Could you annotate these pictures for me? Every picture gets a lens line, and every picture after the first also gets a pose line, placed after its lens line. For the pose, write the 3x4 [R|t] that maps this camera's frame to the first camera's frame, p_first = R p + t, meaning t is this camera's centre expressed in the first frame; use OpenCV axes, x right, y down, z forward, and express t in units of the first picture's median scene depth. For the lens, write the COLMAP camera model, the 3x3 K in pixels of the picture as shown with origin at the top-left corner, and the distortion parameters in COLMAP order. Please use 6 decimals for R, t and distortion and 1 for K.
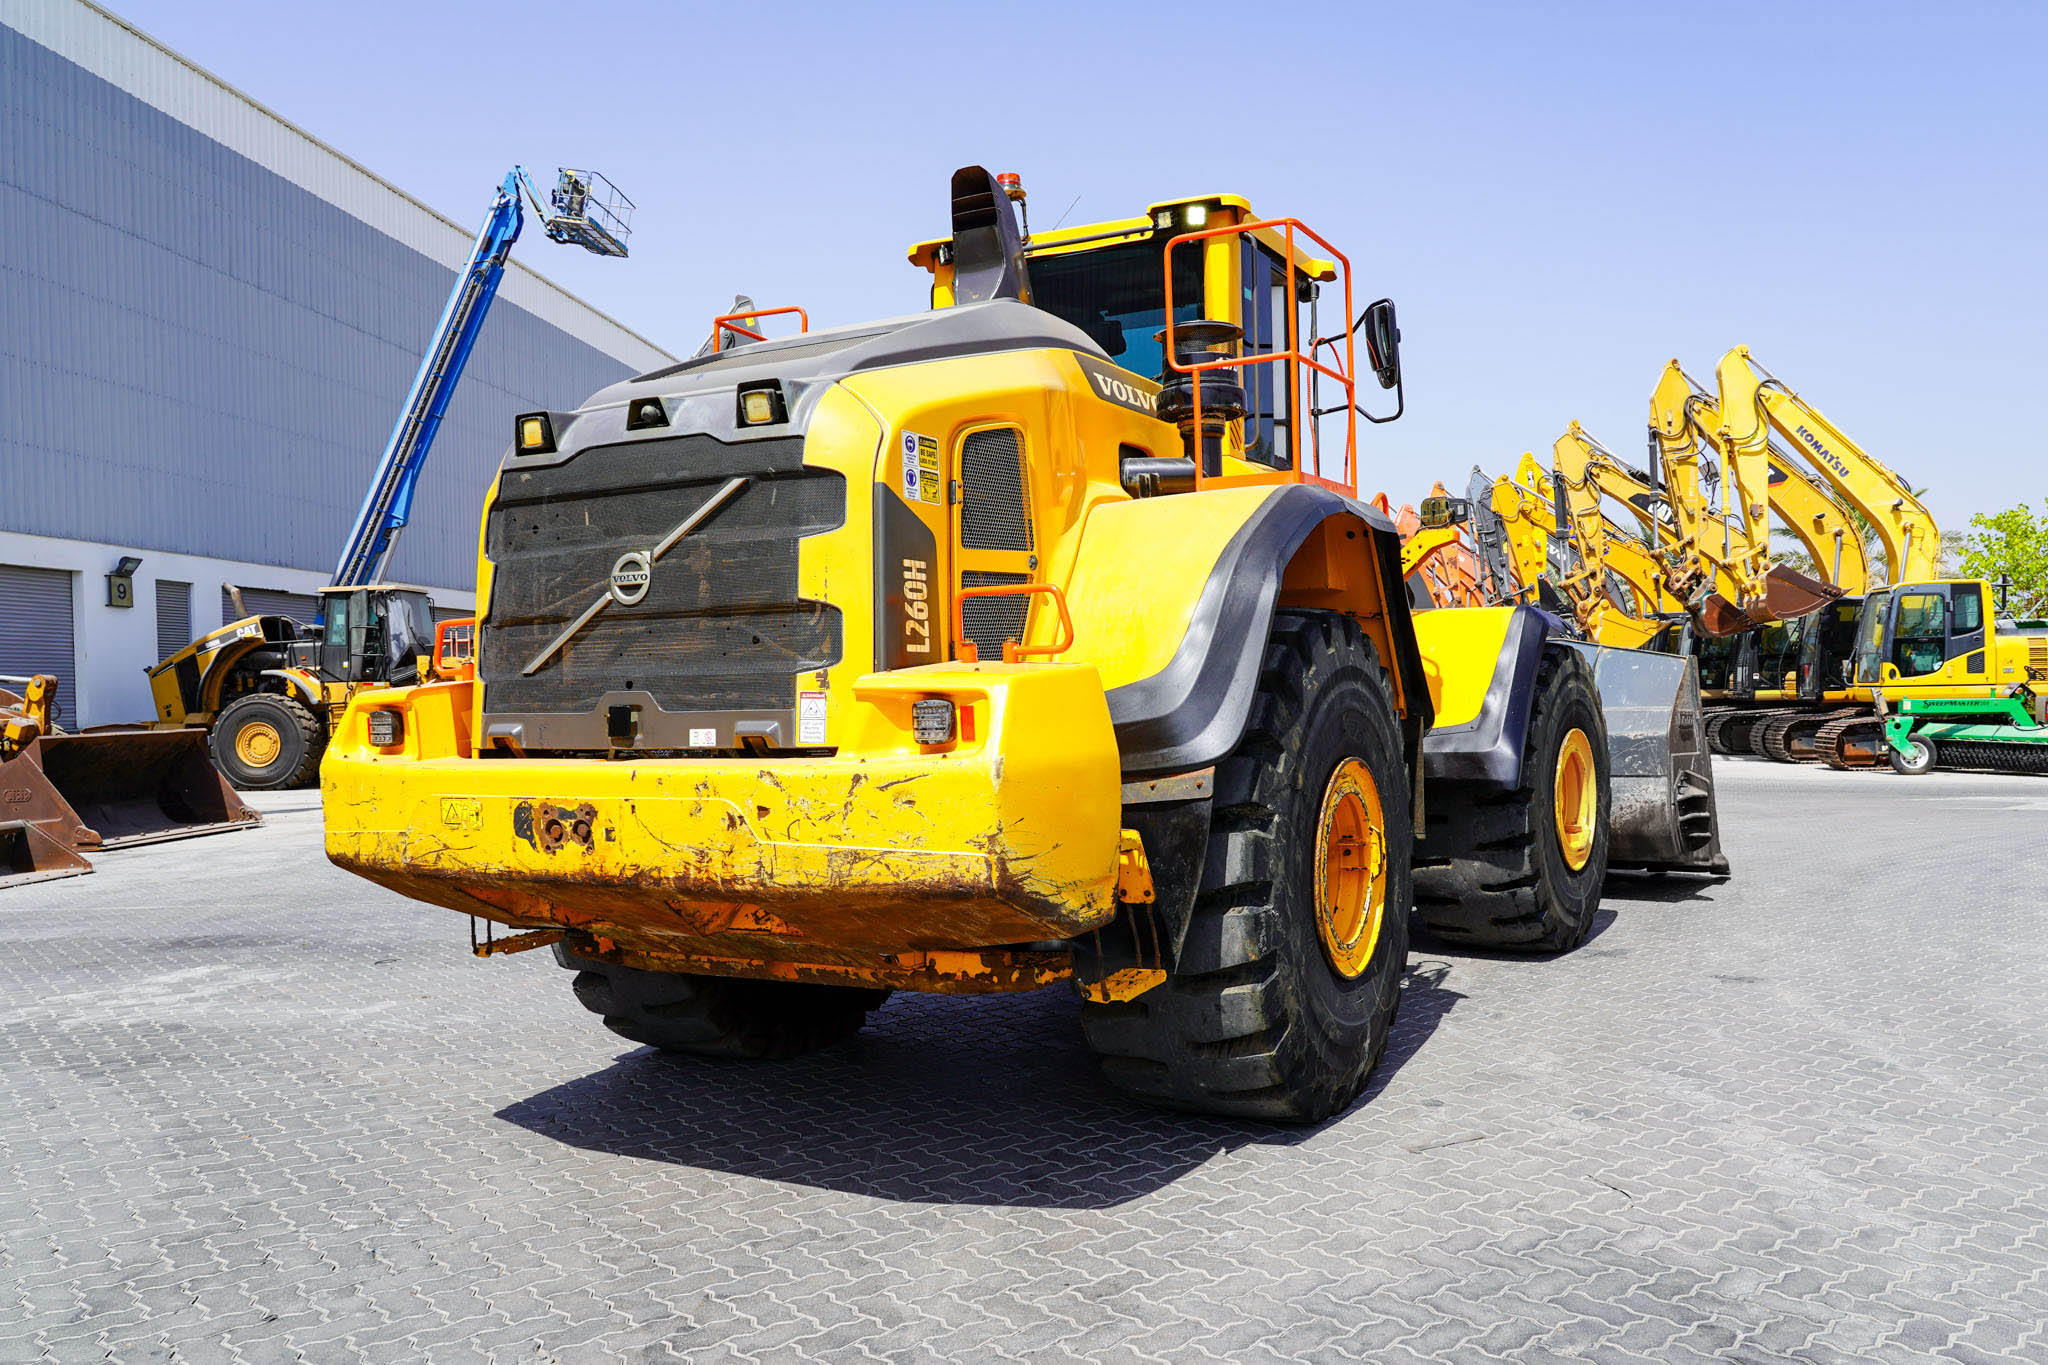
lens RADIAL K [[1542.1, 0, 1128.0], [0, 1542.1, 715.3], [0, 0, 1]] dist [-0.037630, -0.000586]
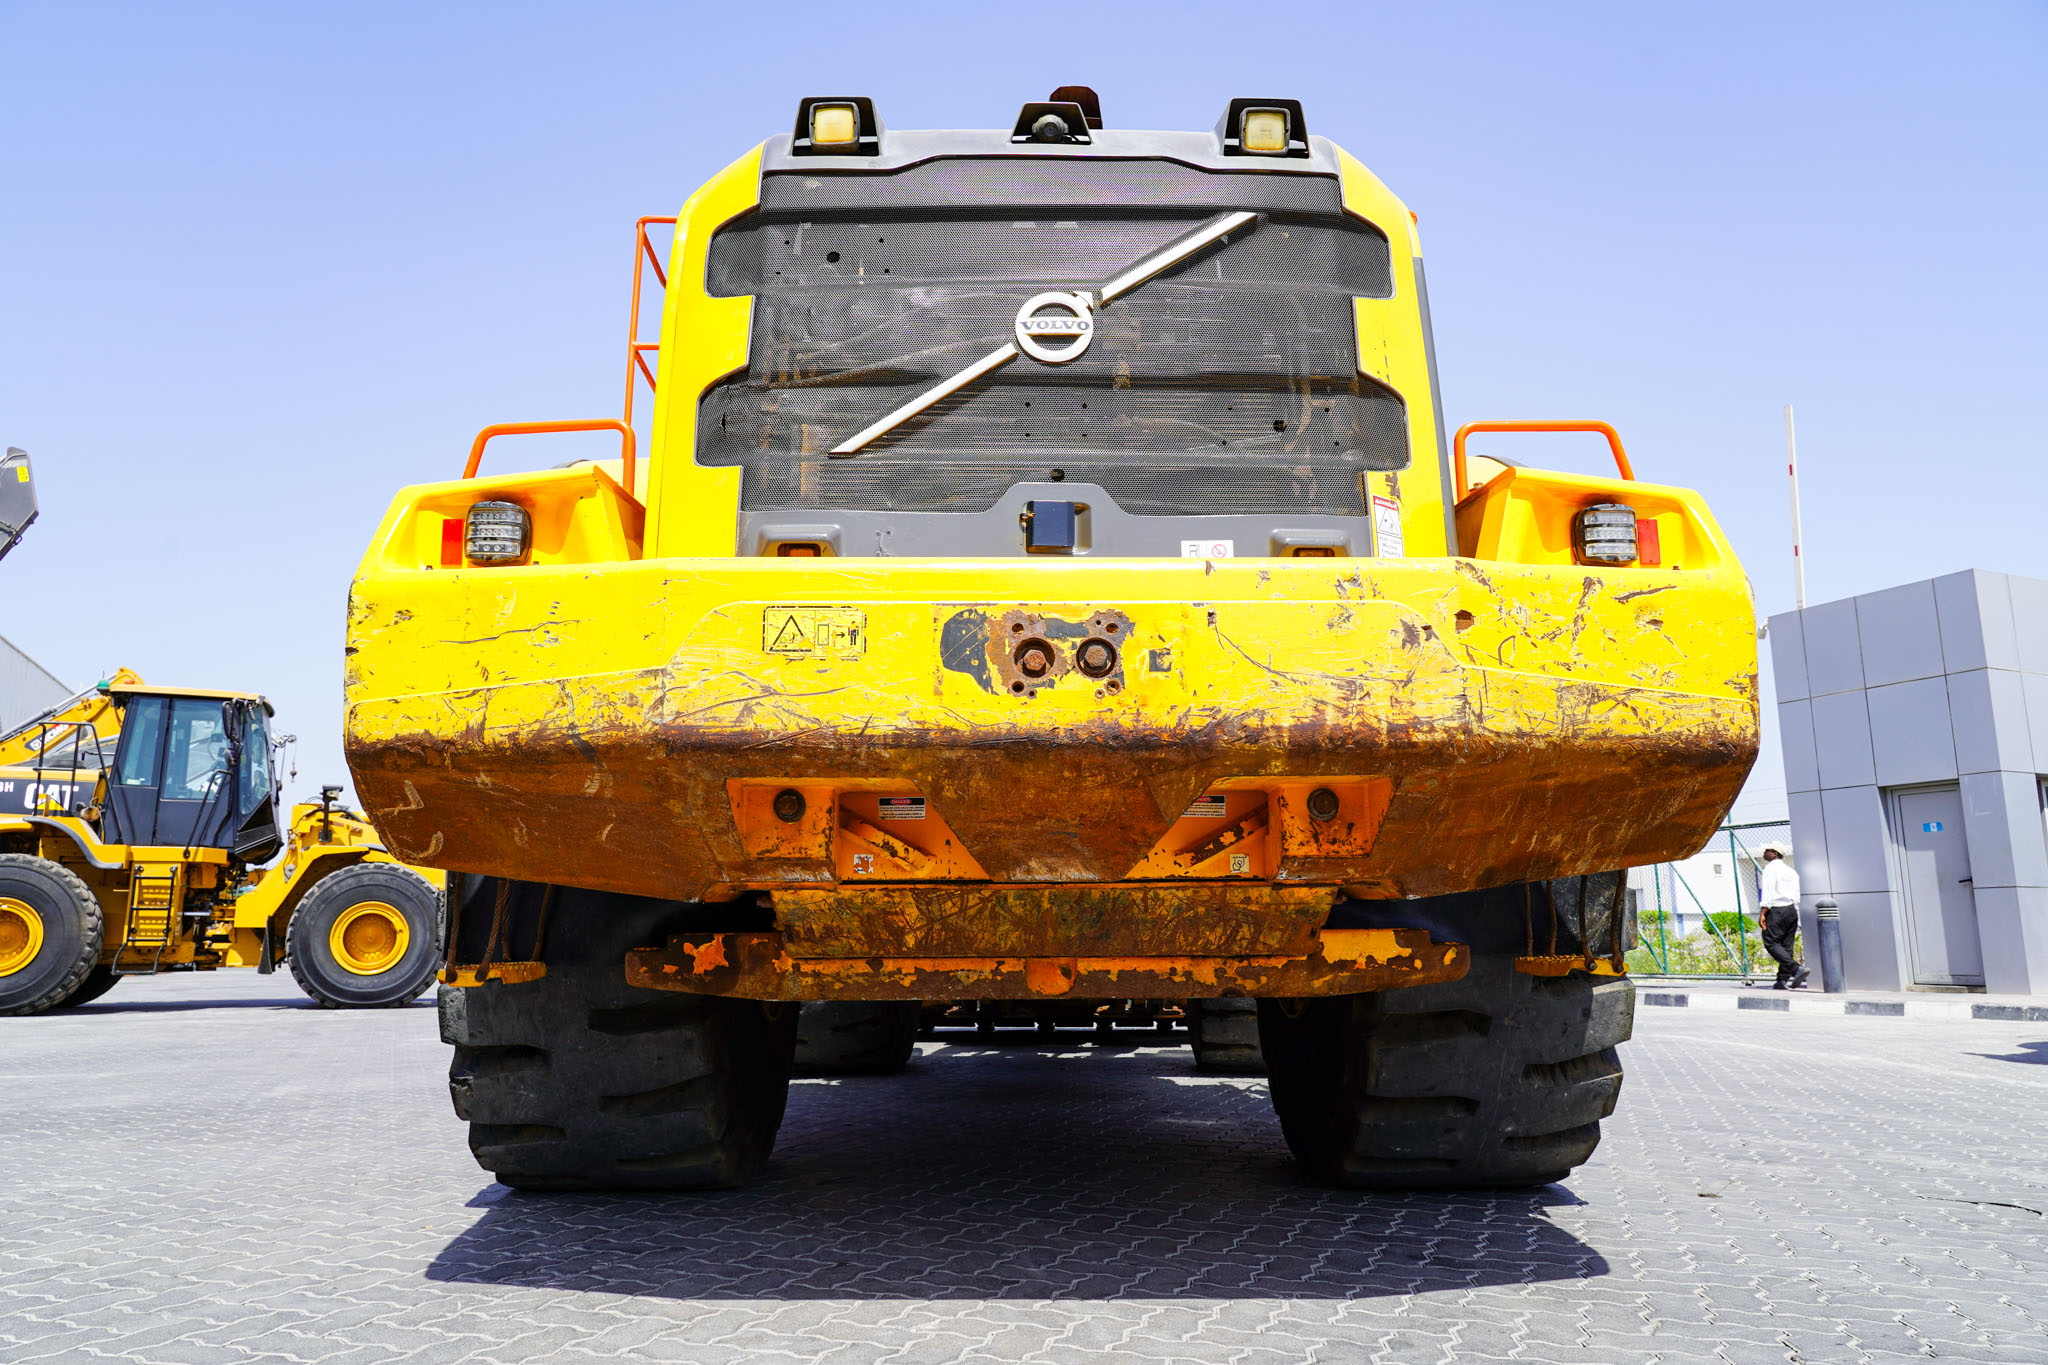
lens RADIAL K [[1395.9, 0, 1027.8], [0, 1395.9, 668.7], [0, 0, 1]] dist [-0.024938, 0.008002]
pose [[0.889979, 0.104389, 0.443891, -0.592253], [-0.005524, 0.975841, -0.218412, 0.190277], [-0.455967, 0.191930, 0.869055, 0.508876]]
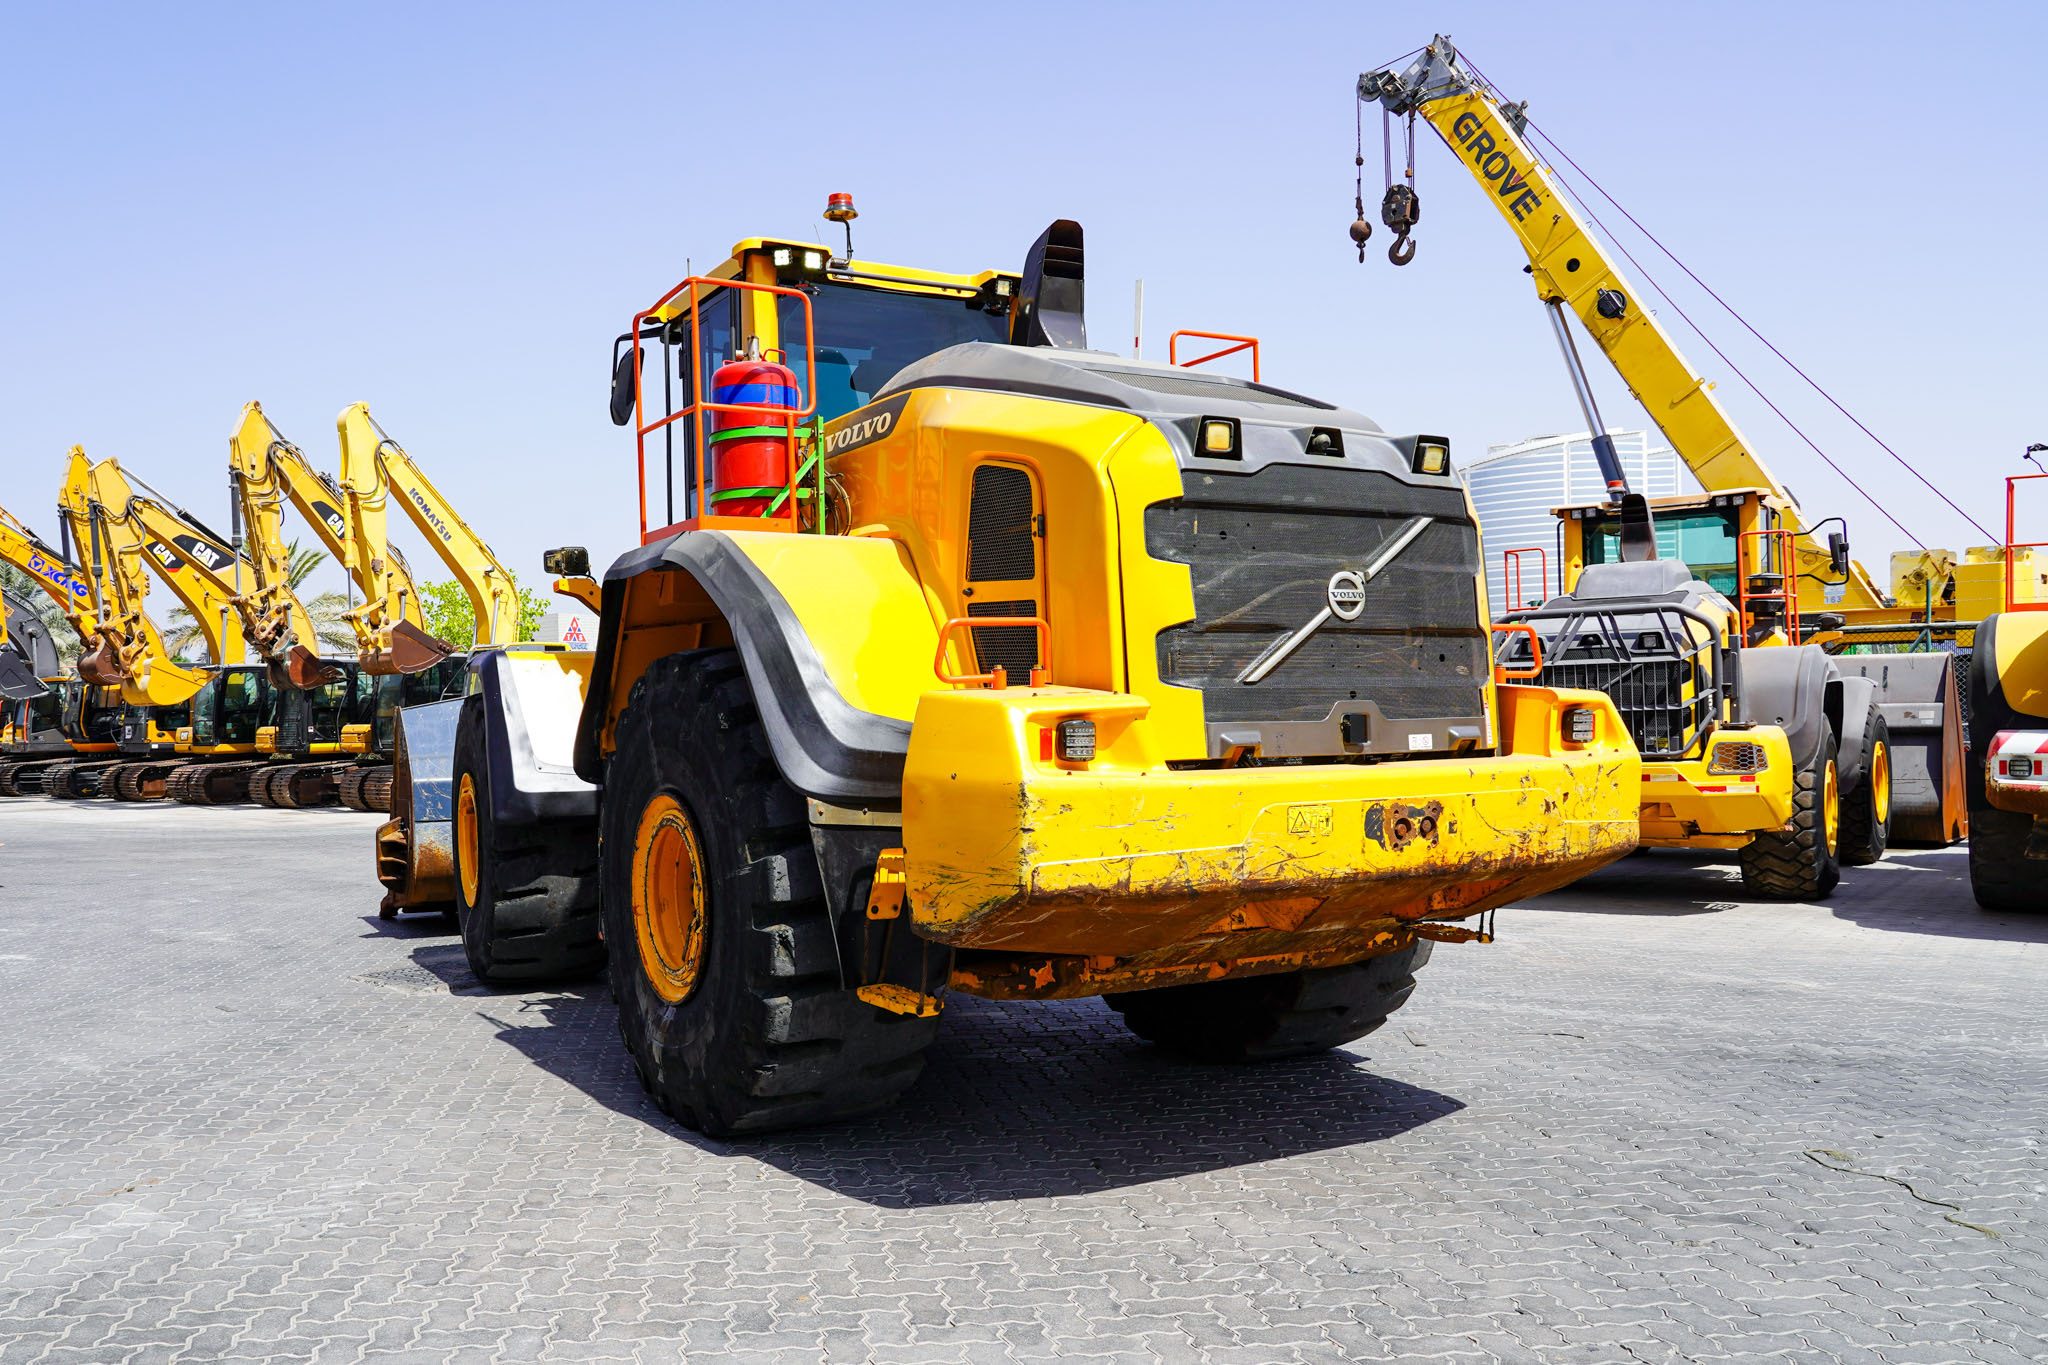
lens RADIAL K [[1591.9, 0, 882.0], [0, 1591.9, 745.8], [0, 0, 1]] dist [-0.019642, 0.000416]
pose [[0.589225, -0.004708, 0.807955, -1.419937], [0.021047, 0.999733, -0.009523, 0.019622], [-0.807695, 0.022616, 0.589167, 0.614924]]
